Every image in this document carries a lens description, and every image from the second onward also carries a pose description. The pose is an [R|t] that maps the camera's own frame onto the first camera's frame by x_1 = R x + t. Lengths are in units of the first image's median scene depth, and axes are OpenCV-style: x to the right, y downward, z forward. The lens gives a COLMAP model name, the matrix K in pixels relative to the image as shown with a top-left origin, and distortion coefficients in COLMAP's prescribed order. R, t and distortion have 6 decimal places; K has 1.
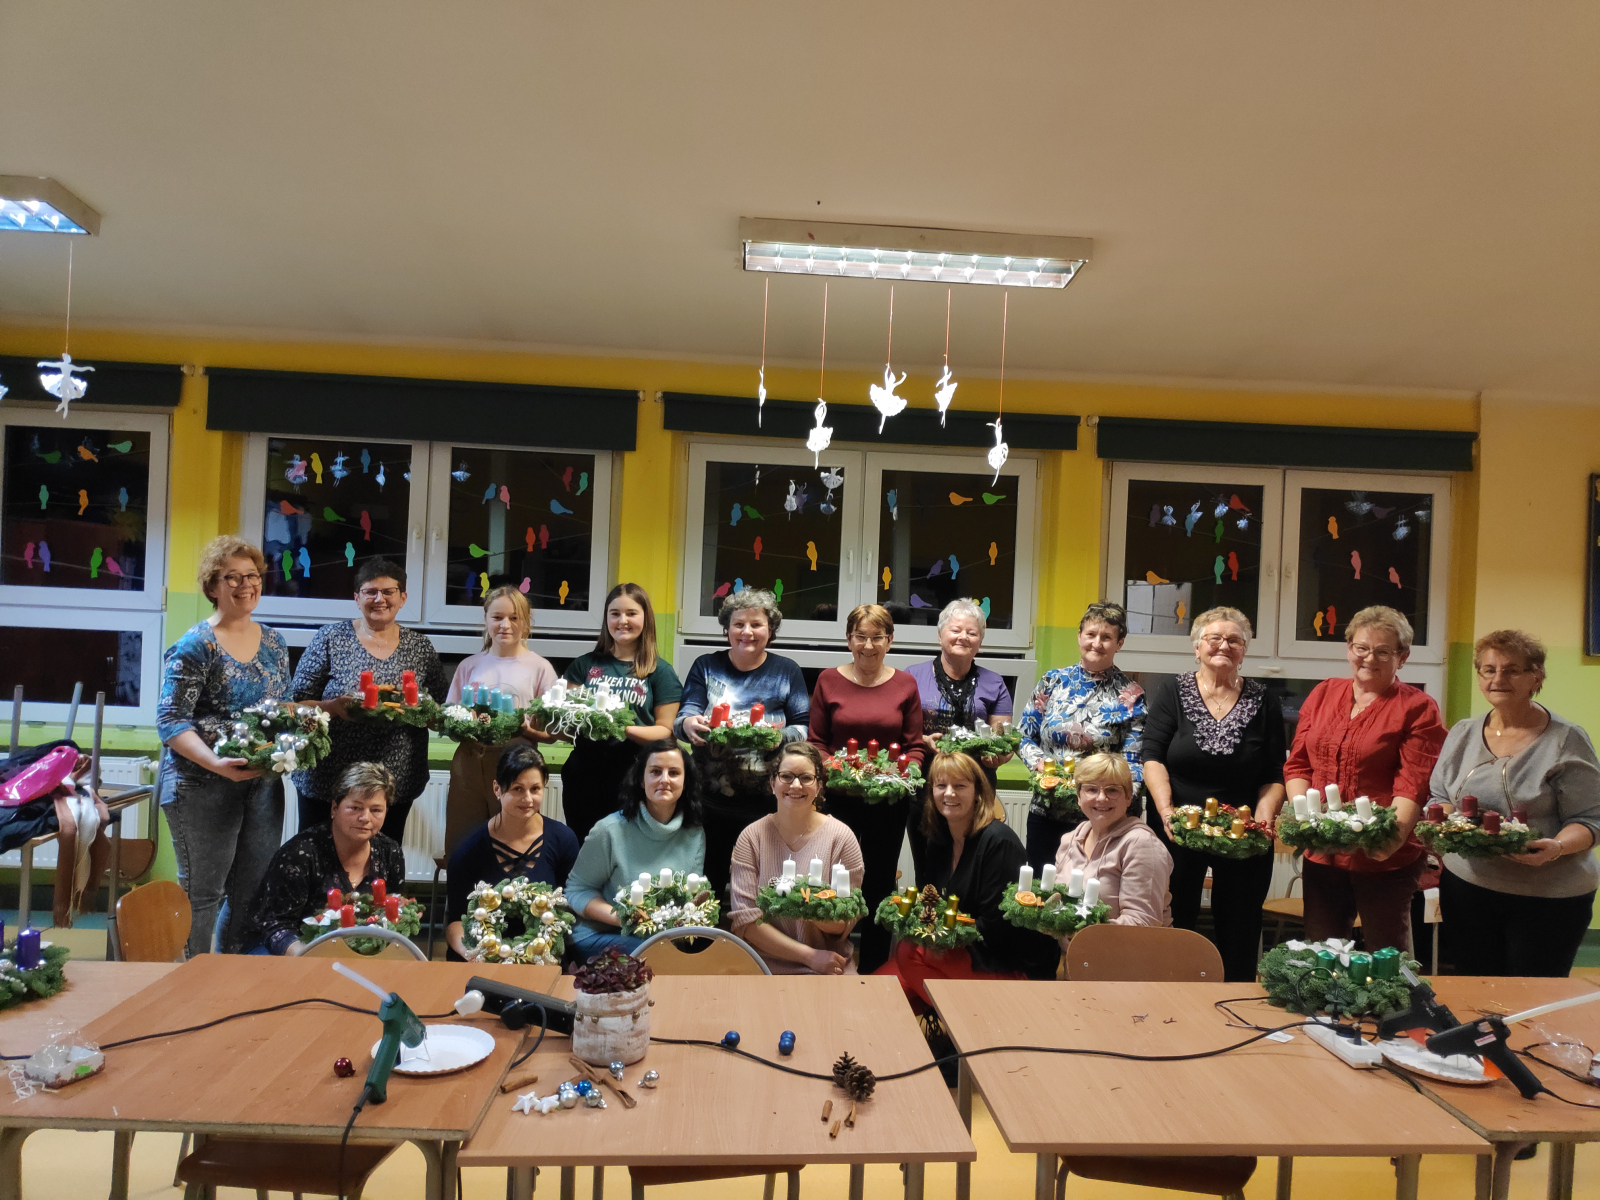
lens RADIAL K [[1063.5, 0, 800.0], [0, 1063.5, 600.0], [0, 0, 1]] dist [0.093043, -0.200617]
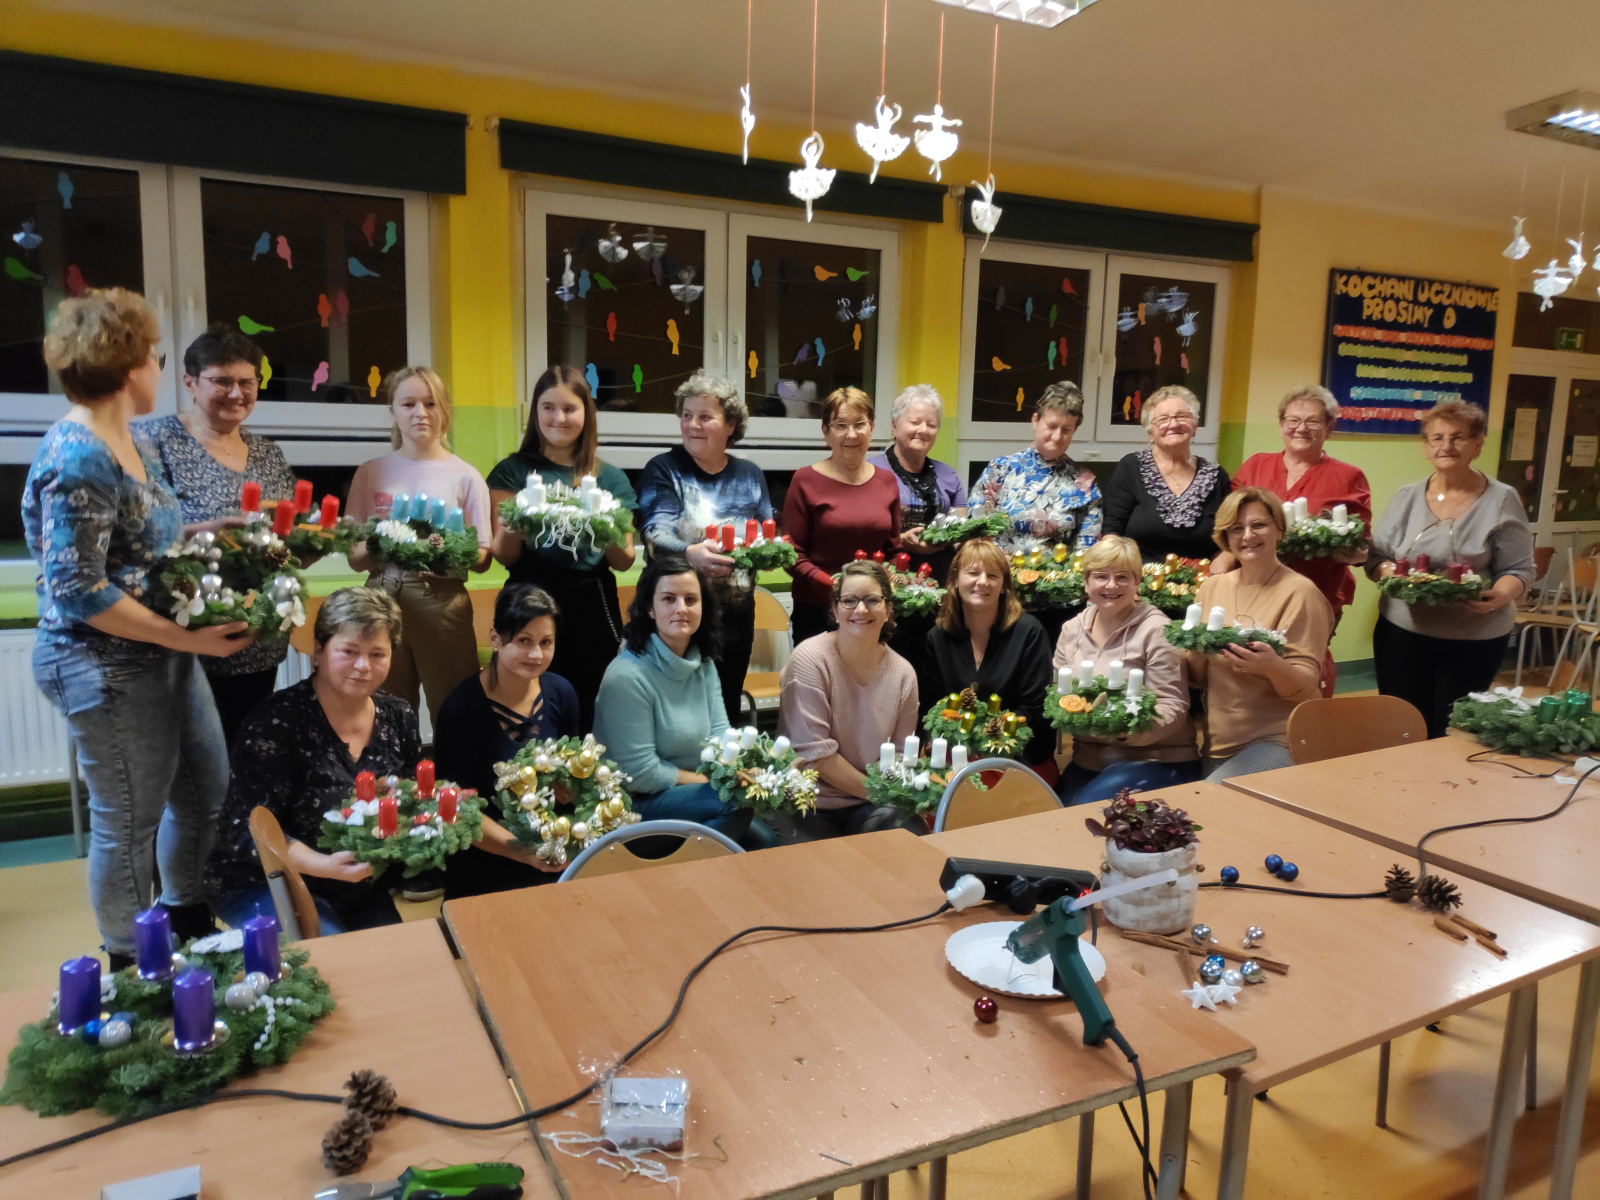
lens RADIAL K [[1118.0, 0, 799.7], [0, 1118.0, 577.1], [0, 0, 1]] dist [-0.007761, -0.007235]
pose [[0.908954, -0.081510, 0.408850, -0.340080], [0.019175, 0.987837, 0.154309, 0.013709], [-0.416455, -0.132420, 0.899461, 0.177484]]
